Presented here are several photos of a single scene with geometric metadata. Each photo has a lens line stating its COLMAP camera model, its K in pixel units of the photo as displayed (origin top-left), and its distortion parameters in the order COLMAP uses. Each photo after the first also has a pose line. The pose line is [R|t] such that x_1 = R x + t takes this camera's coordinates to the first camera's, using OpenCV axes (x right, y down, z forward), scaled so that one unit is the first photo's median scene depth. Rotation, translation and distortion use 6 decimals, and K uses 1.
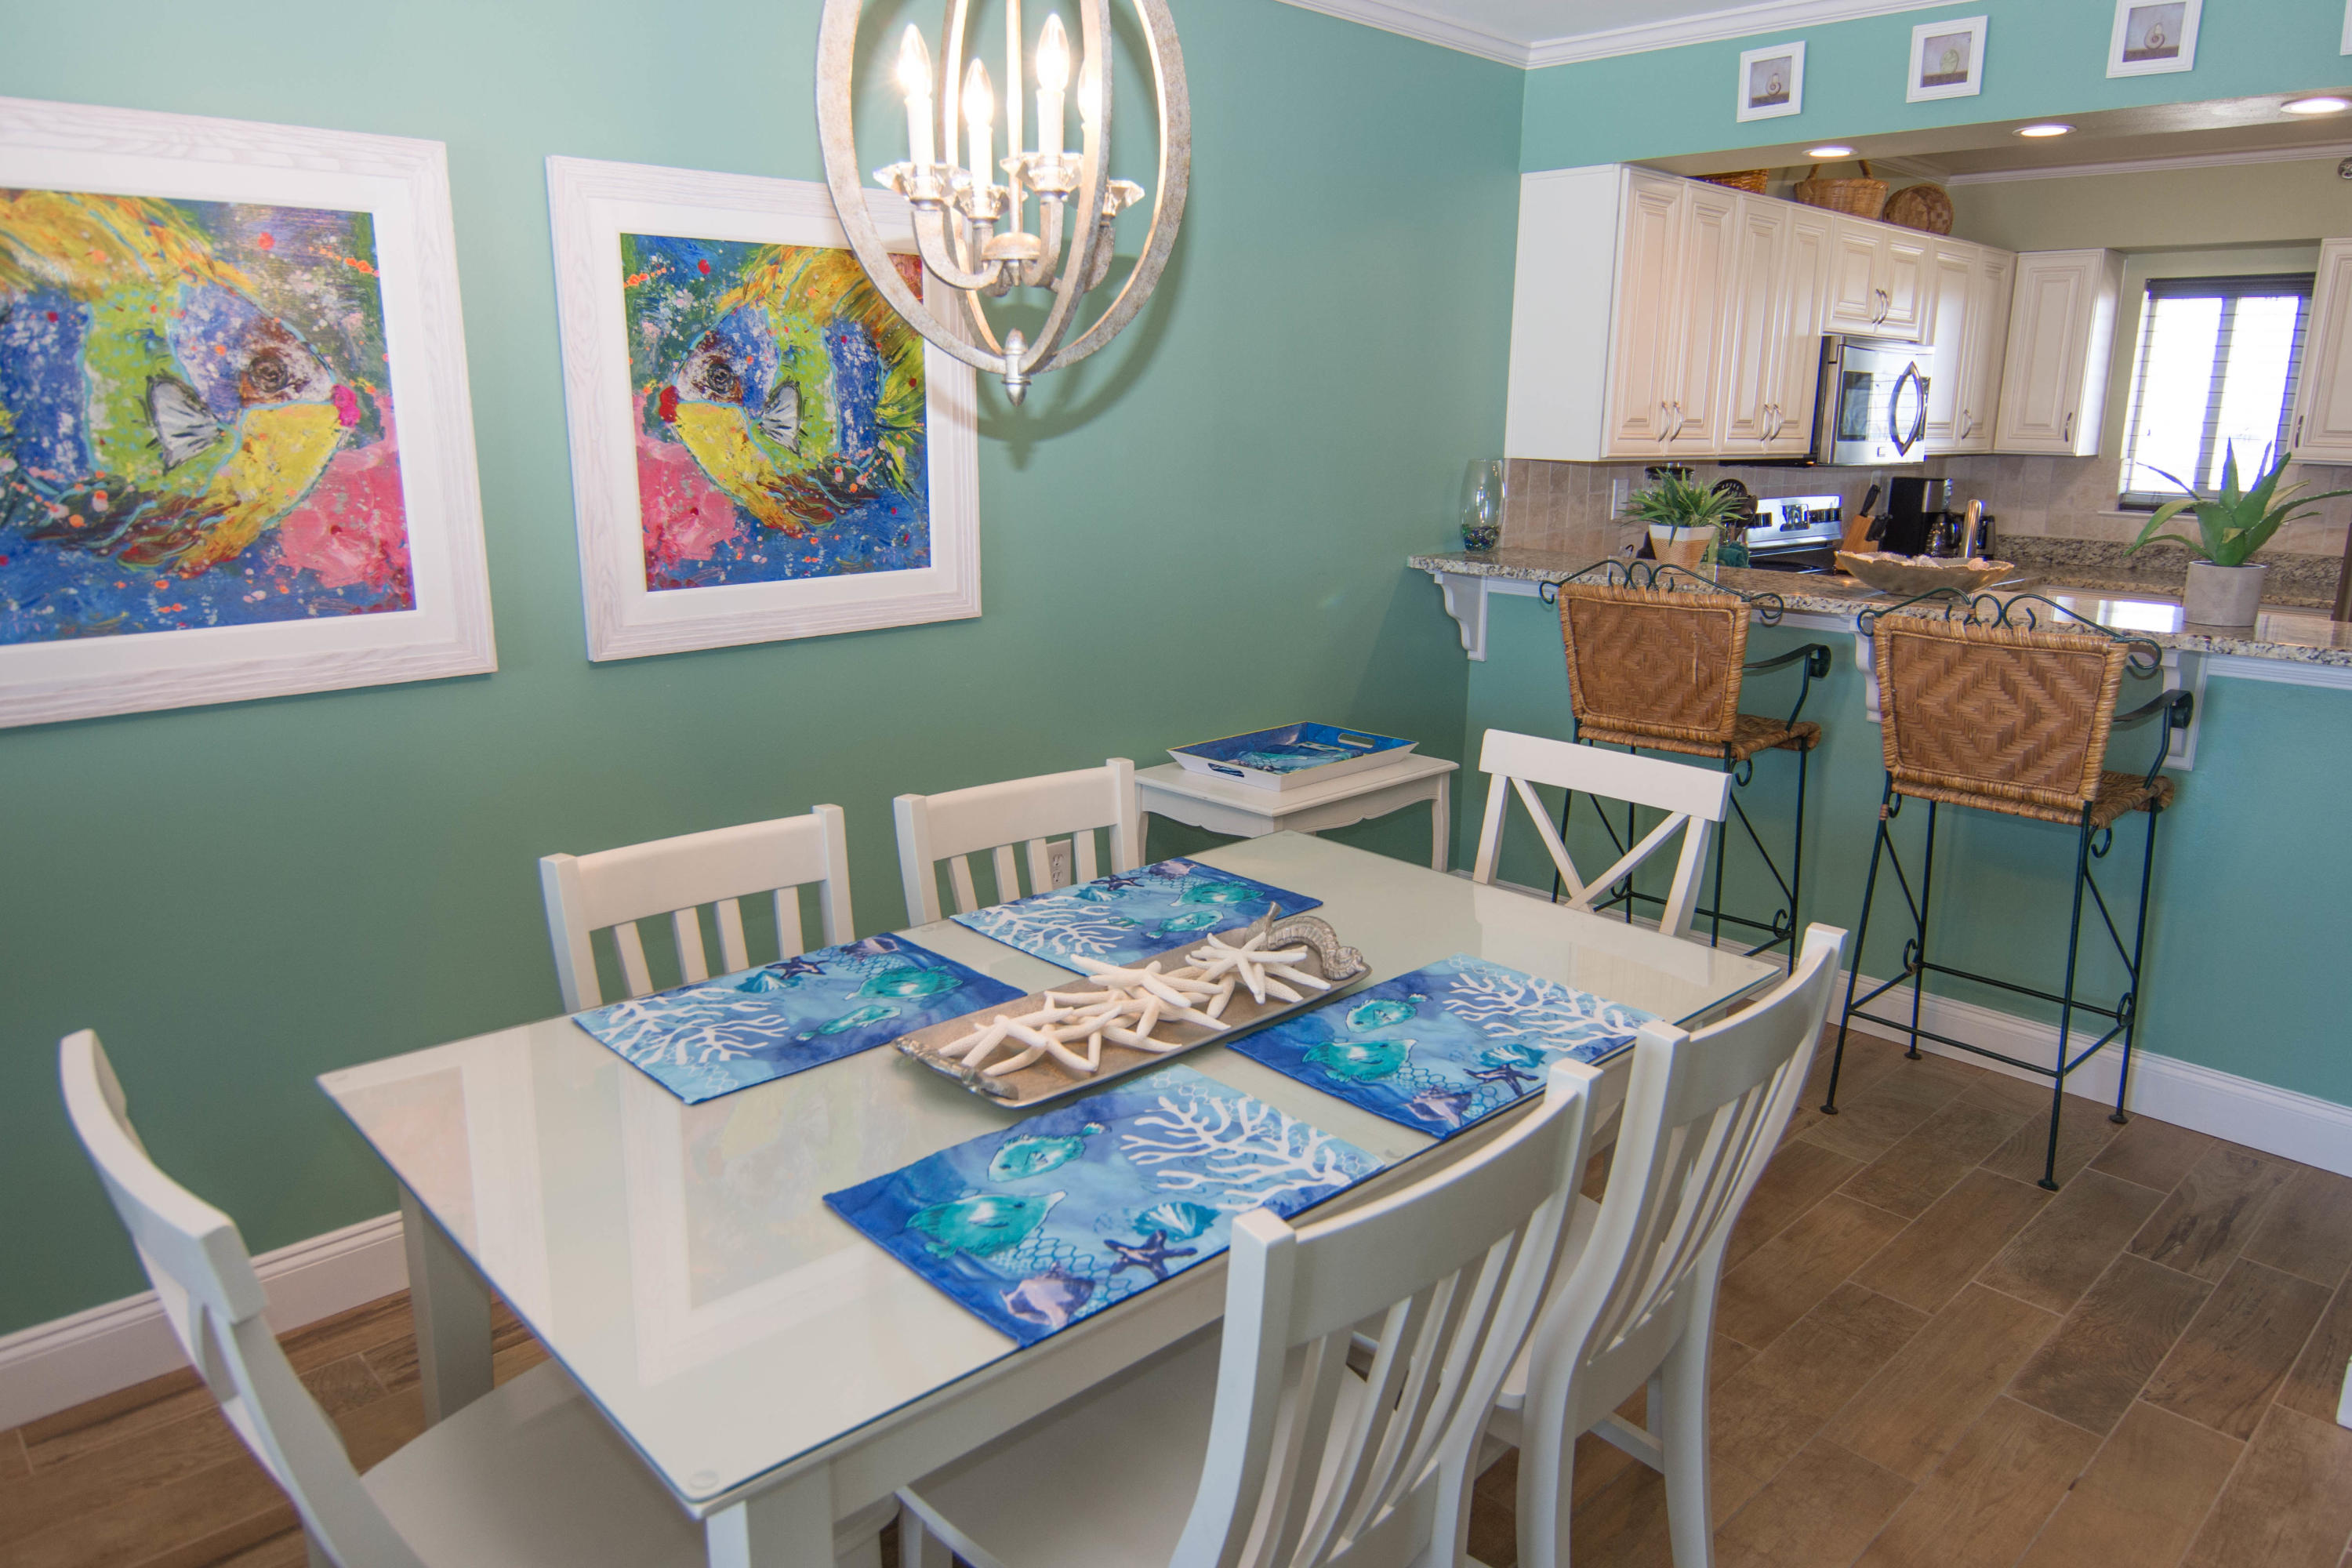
lens RADIAL K [[1552.6, 0, 1207.7], [0, 1552.6, 776.0], [0, 0, 1]] dist [0.005196, -0.021208]
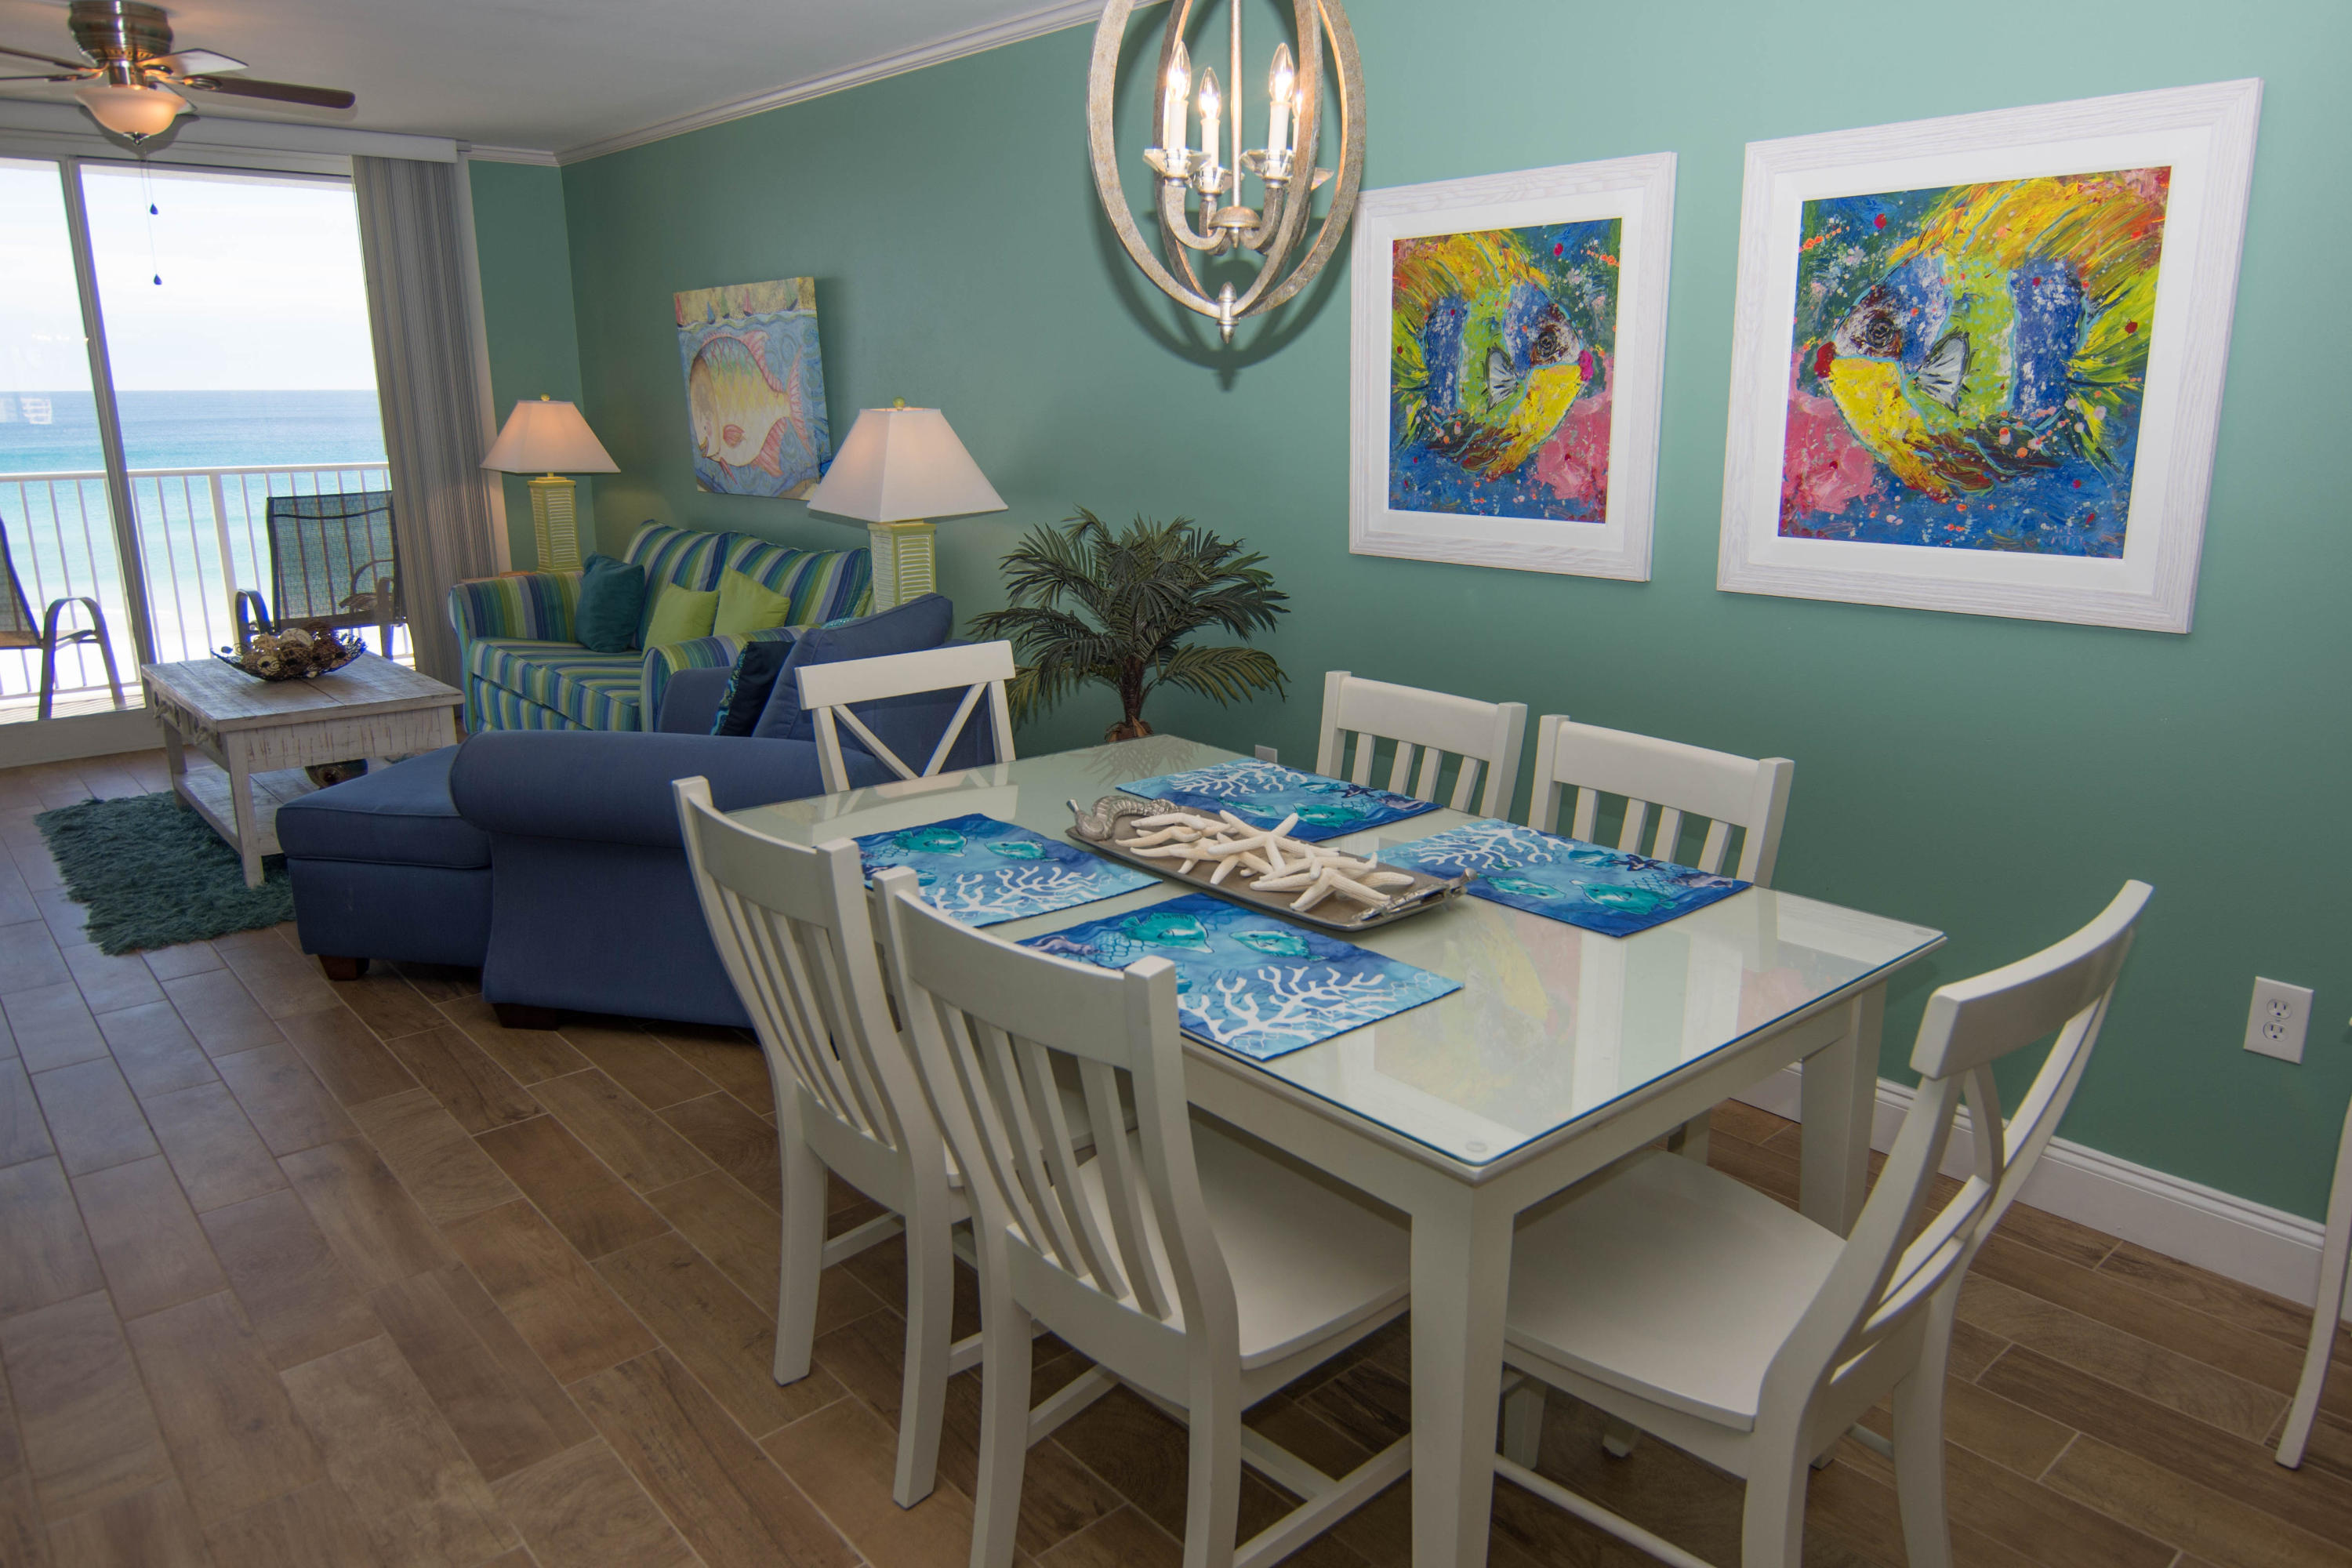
lens RADIAL K [[1552.6, 0, 1213.1], [0, 1552.6, 776.5], [0, 0, 1]] dist [0.005196, -0.021208]
pose [[-0.036301, 0.229493, -0.972633, 0.755943], [-0.236664, 0.943614, 0.231479, -0.120961], [0.970913, 0.238591, 0.020059, 0.654659]]
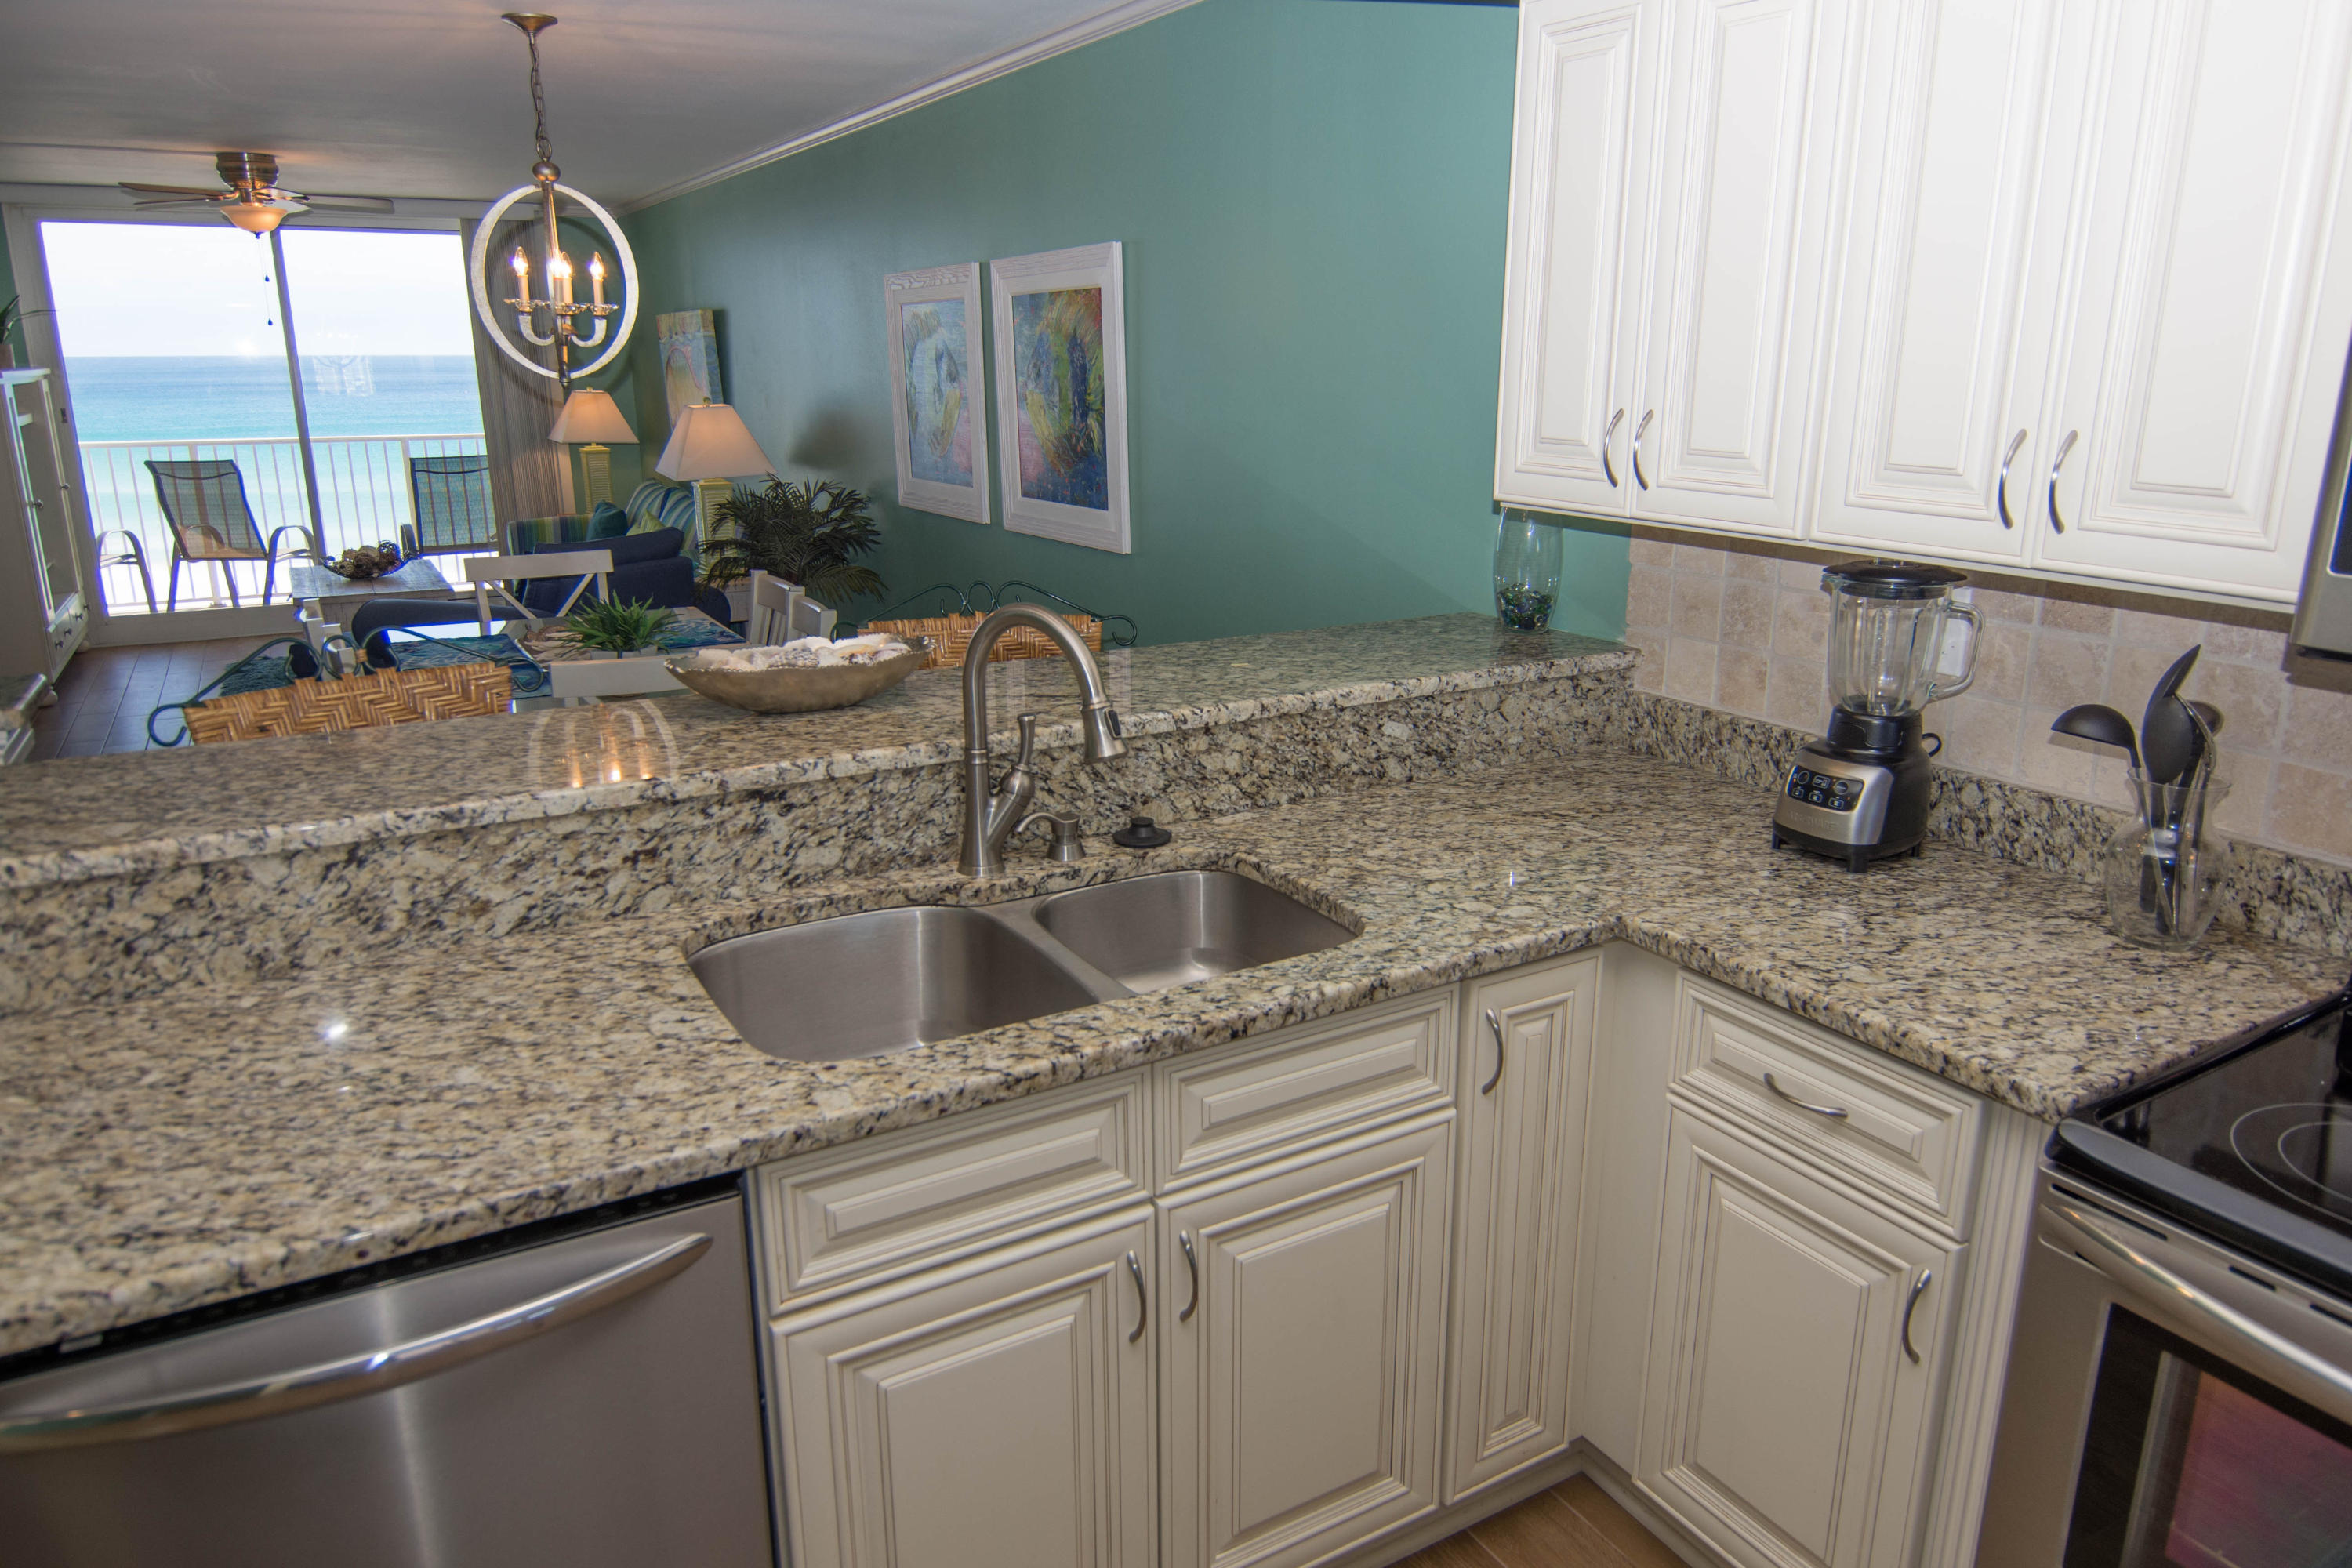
lens RADIAL K [[1552.6, 0, 1216.3], [0, 1552.6, 781.2], [0, 0, 1]] dist [0.005196, -0.021208]
pose [[-0.232416, 0.246385, -0.940892, 1.372228], [-0.232132, 0.925374, 0.299662, -0.411071], [0.944509, 0.288057, -0.157878, 1.625228]]
